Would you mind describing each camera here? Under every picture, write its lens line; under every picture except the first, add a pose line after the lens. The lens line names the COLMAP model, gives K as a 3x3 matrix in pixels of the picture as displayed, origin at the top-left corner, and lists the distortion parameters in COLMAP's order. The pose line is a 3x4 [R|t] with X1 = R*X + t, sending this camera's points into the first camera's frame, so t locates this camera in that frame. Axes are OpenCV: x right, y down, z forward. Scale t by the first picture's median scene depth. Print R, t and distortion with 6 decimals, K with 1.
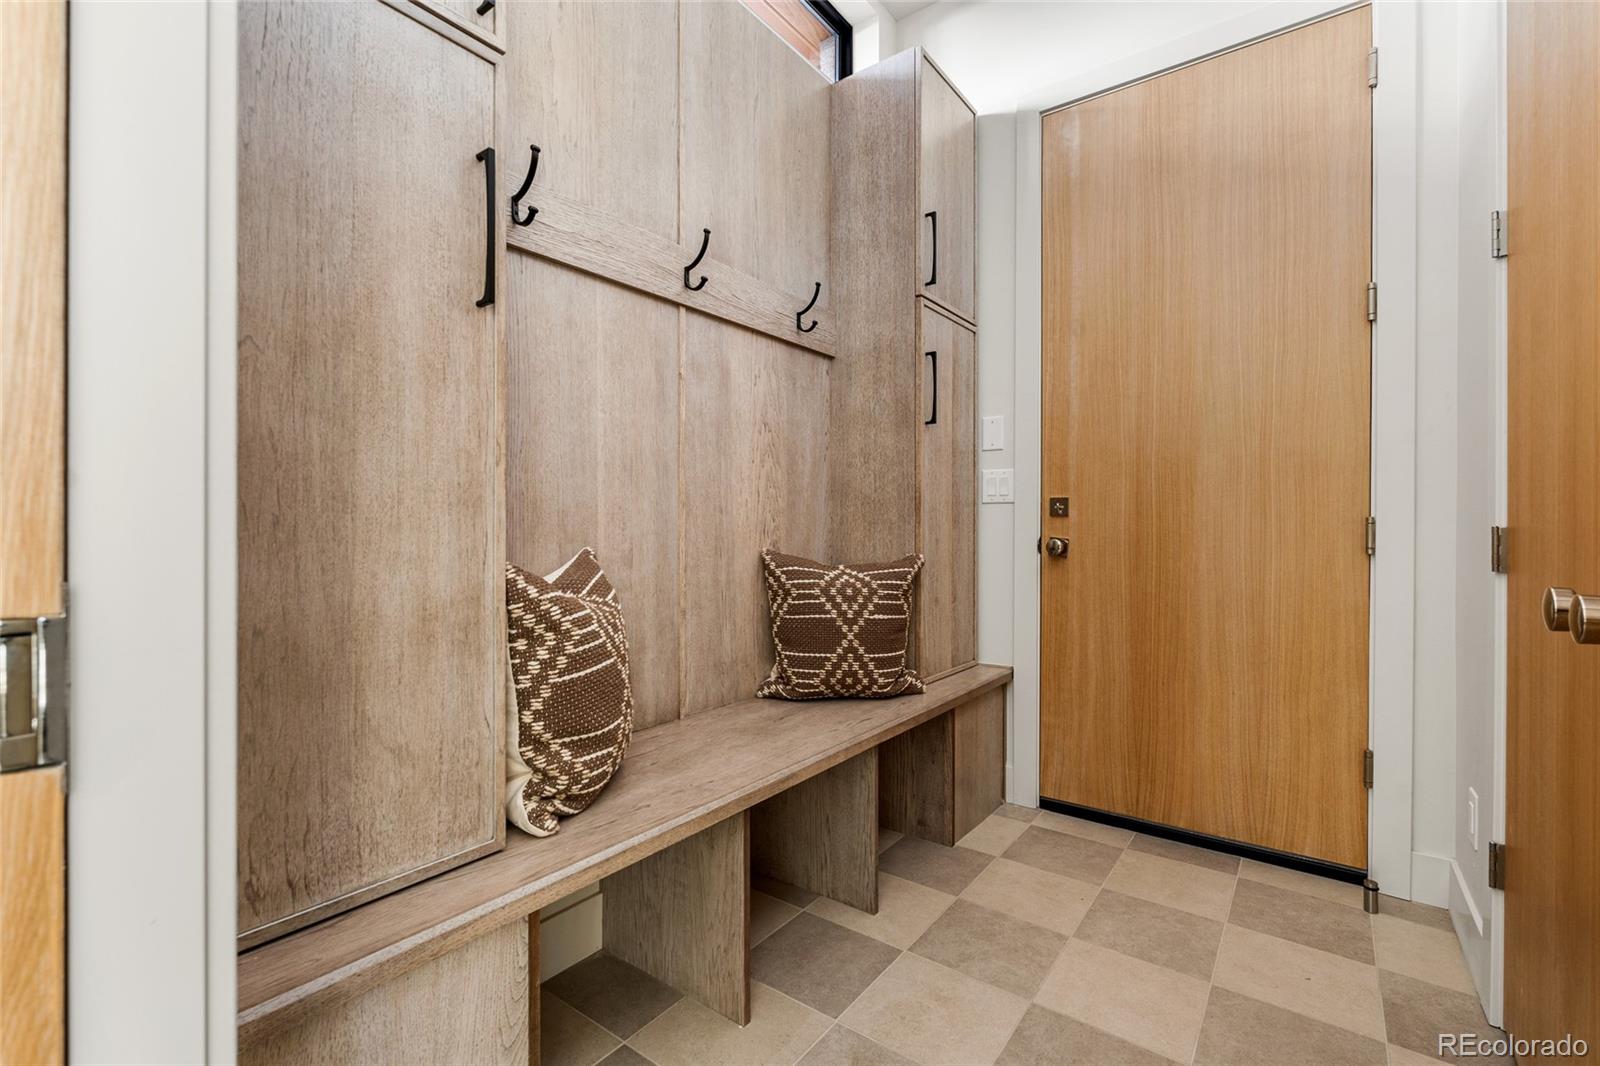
lens RADIAL K [[714.5, 0, 799.9], [0, 714.5, 533.6], [0, 0, 1]] dist [-0.003490, -0.000914]
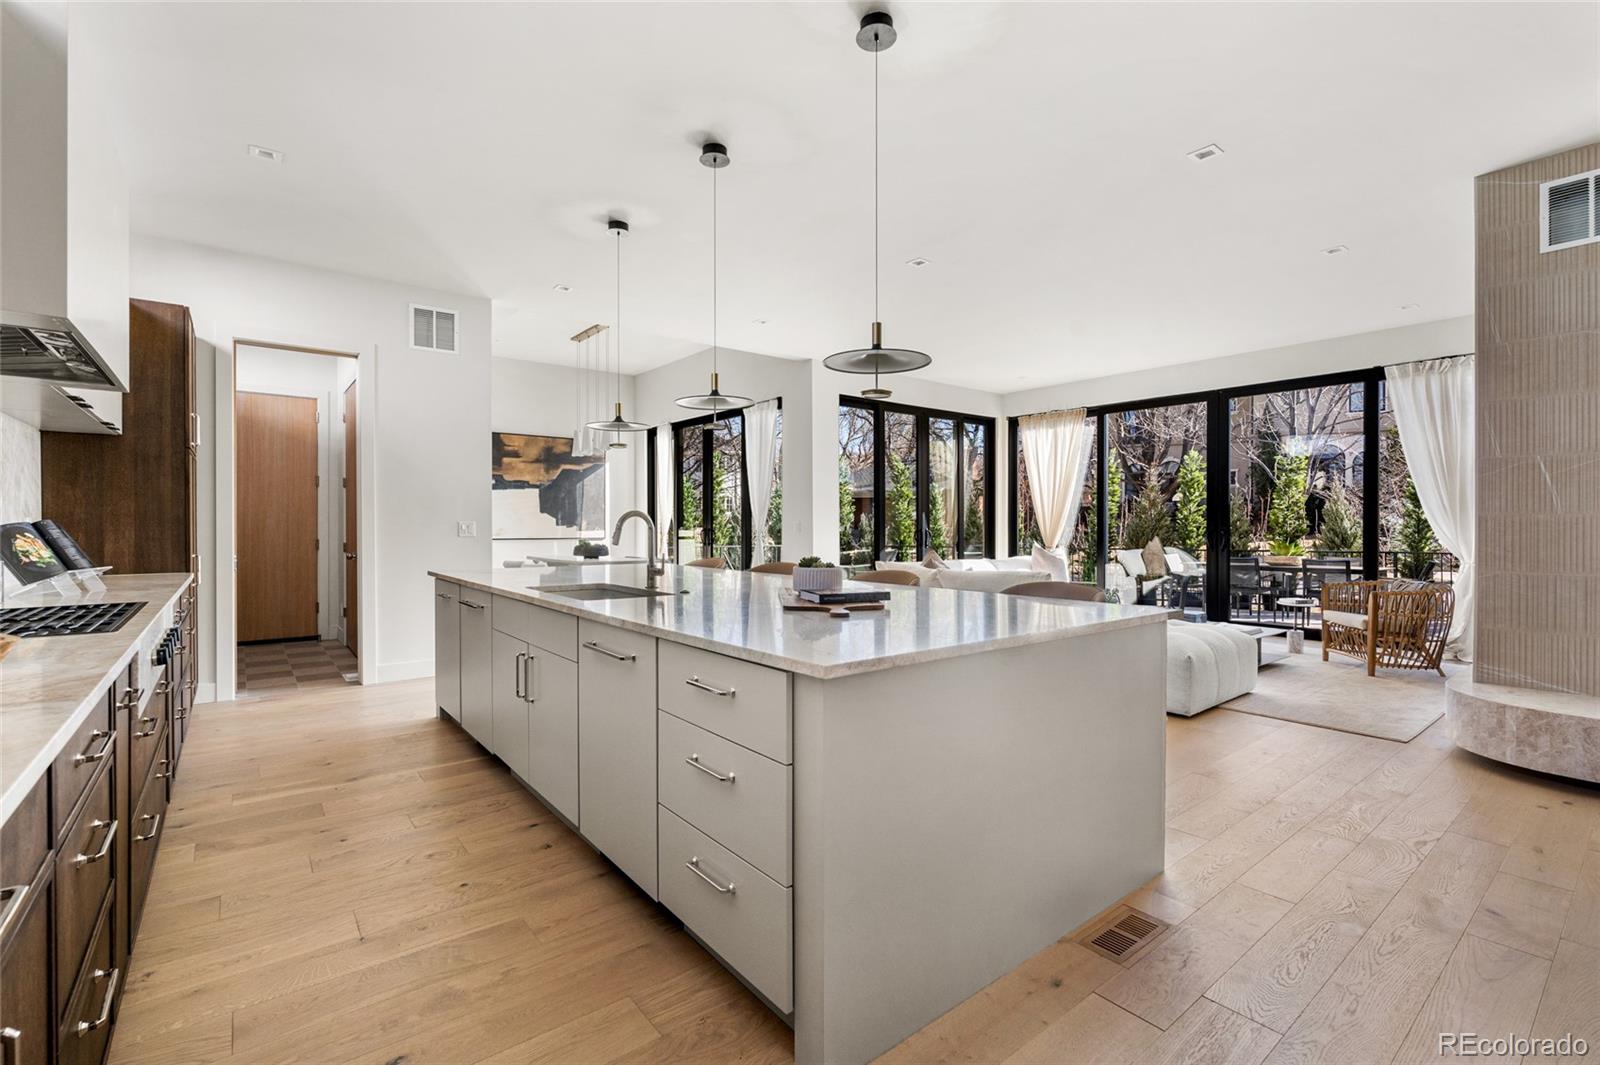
lens RADIAL K [[714.5, 0, 799.8], [0, 714.5, 530.4], [0, 0, 1]] dist [-0.003490, -0.000914]
pose [[0.260395, -0.007725, 0.965471, -2.098910], [0.007964, 0.999951, 0.005853, -0.069543], [-0.965469, 0.006165, 0.260444, -2.355413]]
